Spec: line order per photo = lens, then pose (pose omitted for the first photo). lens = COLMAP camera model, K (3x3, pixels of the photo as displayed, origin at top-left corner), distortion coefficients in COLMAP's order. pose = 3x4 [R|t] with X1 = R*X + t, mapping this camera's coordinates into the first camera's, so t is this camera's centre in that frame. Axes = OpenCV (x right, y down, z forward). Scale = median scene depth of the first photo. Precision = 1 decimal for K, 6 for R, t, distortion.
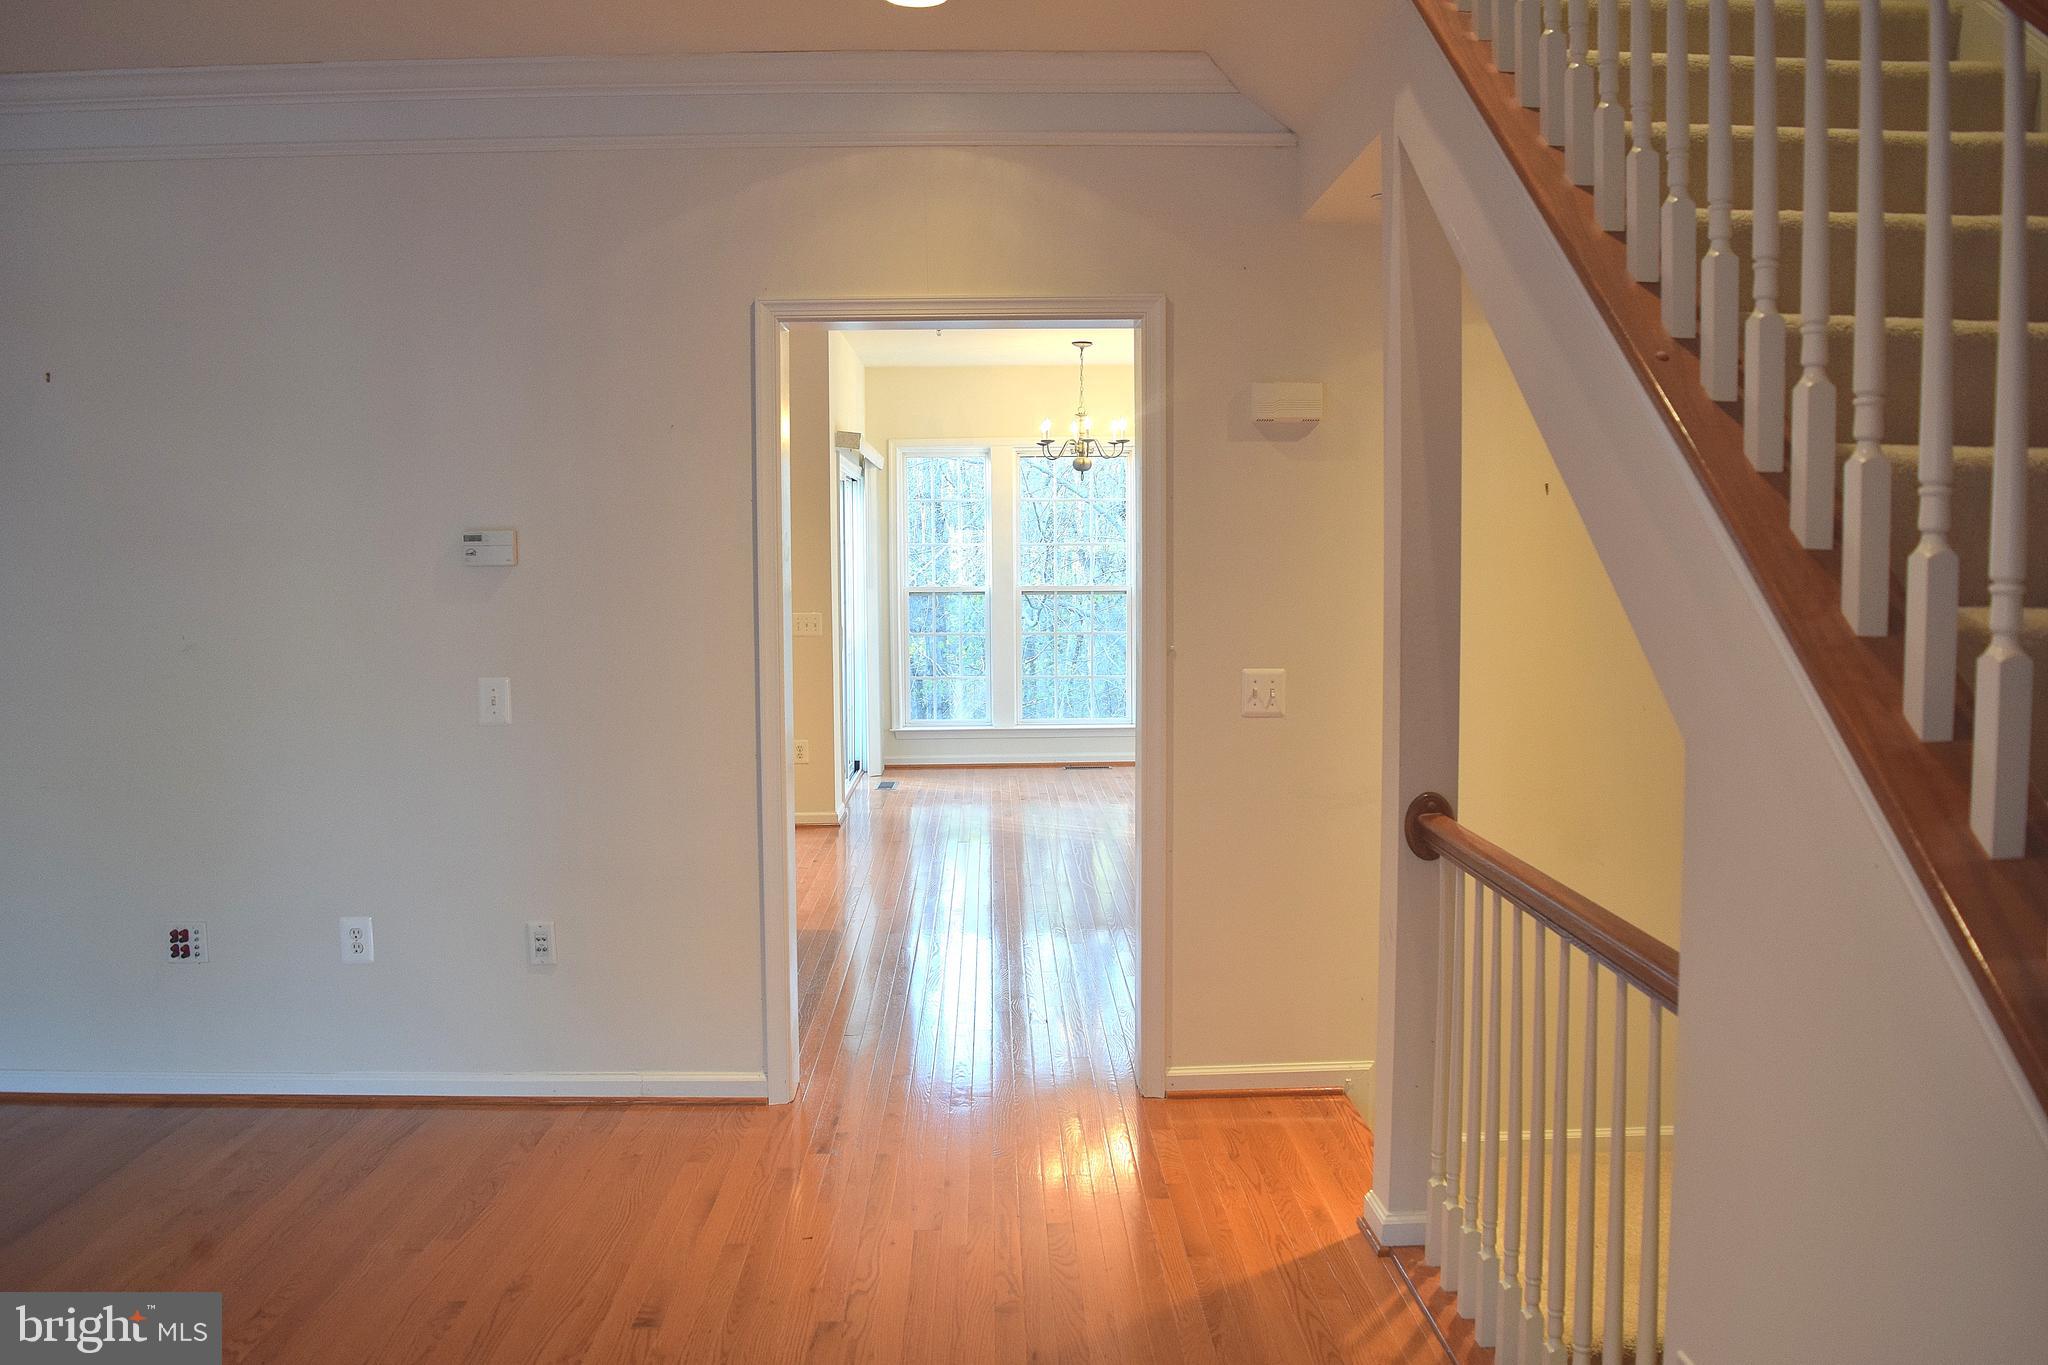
lens RADIAL K [[1607.3, 0, 1036.6], [0, 1607.3, 691.2], [0, 0, 1]] dist [-0.096651, 0.025743]
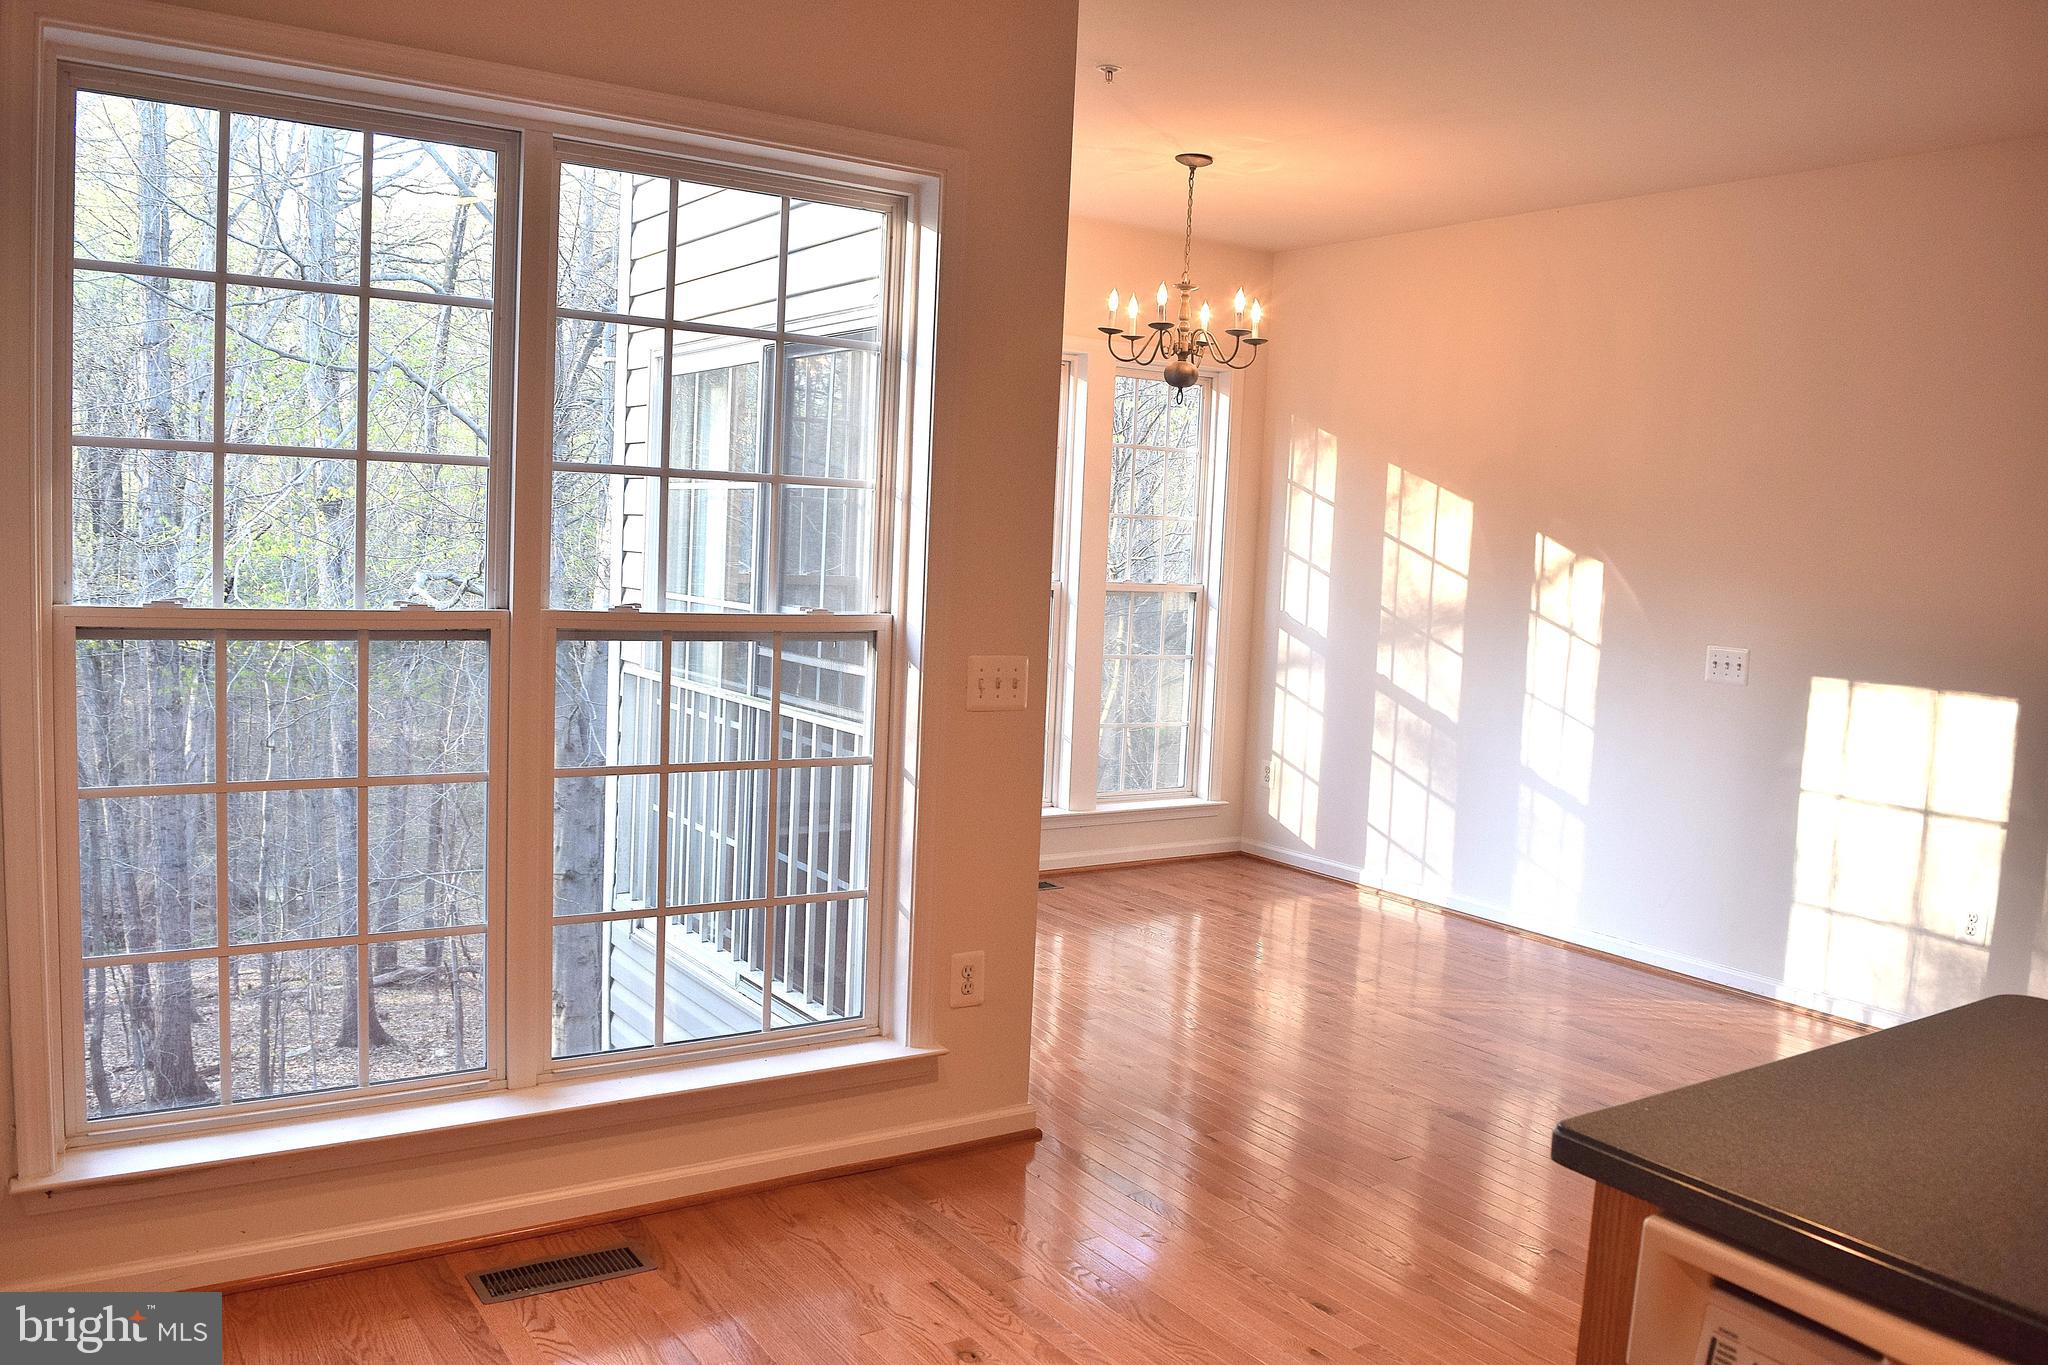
lens RADIAL K [[1607.3, 0, 1023.4], [0, 1607.3, 694.6], [0, 0, 1]] dist [-0.096651, 0.025743]
pose [[0.843900, -0.007227, 0.536451, -0.297152], [-0.004601, 0.999775, 0.020706, -0.038420], [-0.536480, -0.019942, 0.843677, 0.518567]]
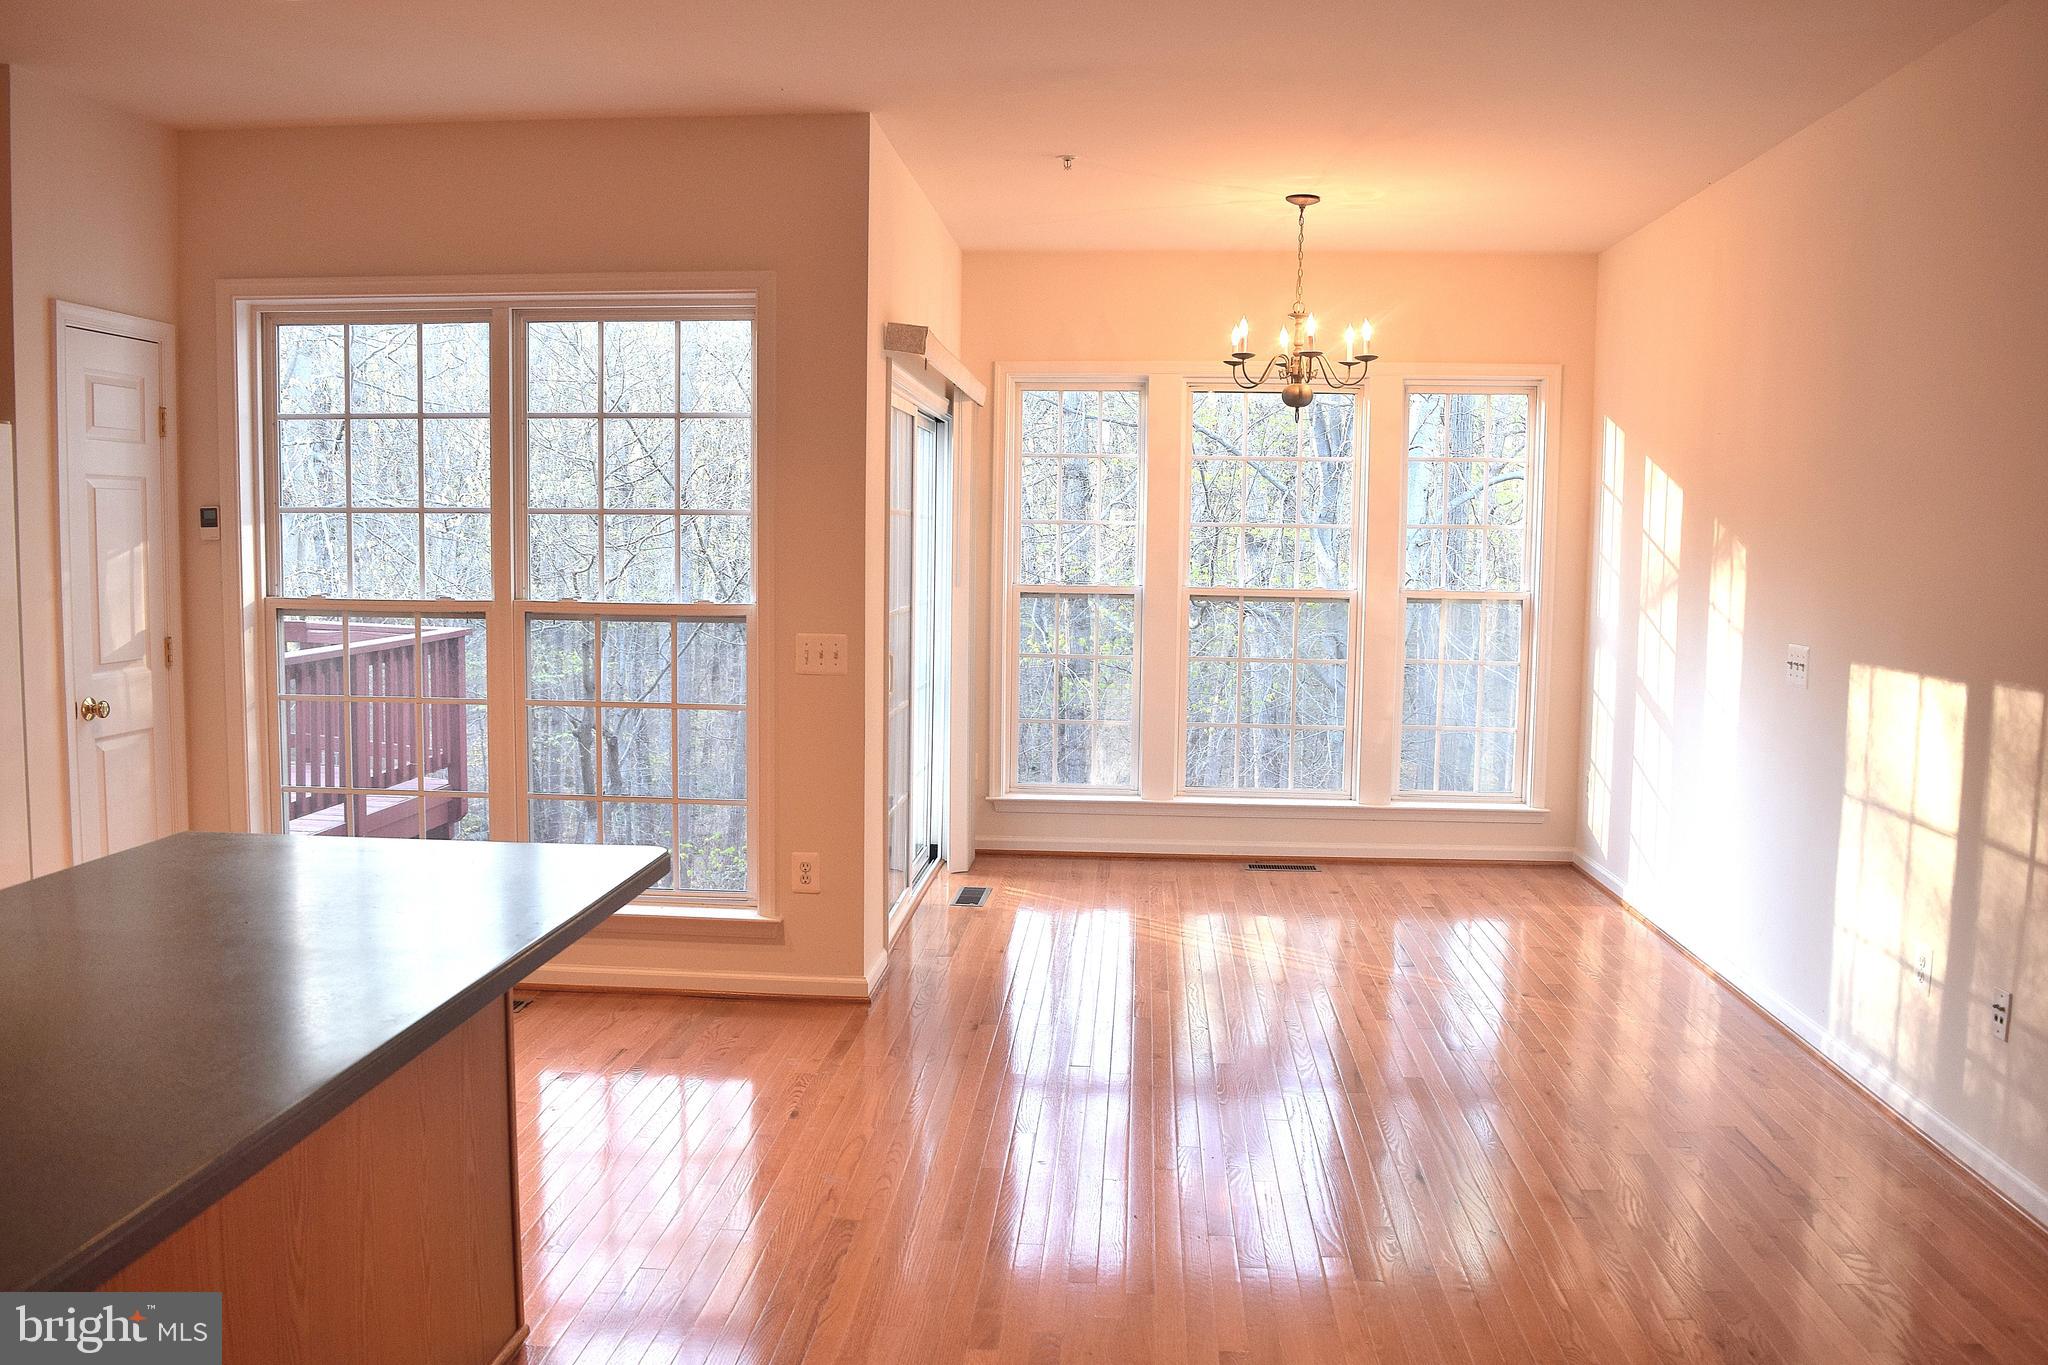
lens RADIAL K [[1607.3, 0, 1022.8], [0, 1607.3, 688.4], [0, 0, 1]] dist [-0.096651, 0.025743]
pose [[0.994517, 0.029760, -0.100255, -0.010749], [-0.028784, 0.999523, 0.011172, -0.030775], [0.100540, -0.008225, 0.994899, 0.353315]]
